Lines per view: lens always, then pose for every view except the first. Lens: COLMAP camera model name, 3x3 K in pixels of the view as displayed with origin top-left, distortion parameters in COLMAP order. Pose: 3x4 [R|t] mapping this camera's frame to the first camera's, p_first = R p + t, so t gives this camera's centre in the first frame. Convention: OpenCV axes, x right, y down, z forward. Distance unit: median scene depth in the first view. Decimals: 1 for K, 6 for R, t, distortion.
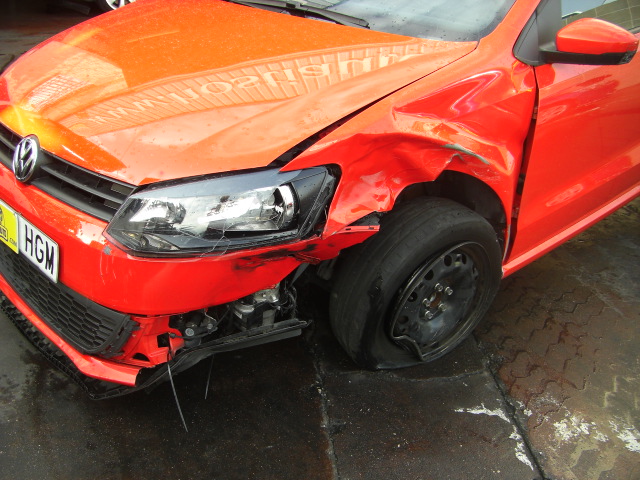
lens RADIAL K [[725.2, 0, 297.4], [0, 725.2, 286.9], [0, 0, 1]] dist [-0.152563, 0.059834]
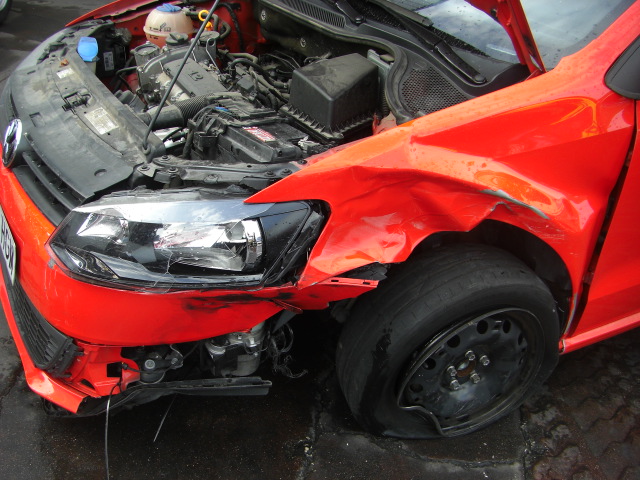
lens RADIAL K [[727.0, 0, 296.6], [0, 727.0, 285.7], [0, 0, 1]] dist [-0.168993, 0.179179]
pose [[0.965614, 0.160646, -0.204407, 0.181308], [-0.153976, 0.986897, 0.048235, -0.098526], [0.209477, -0.015102, 0.977697, 0.181530]]
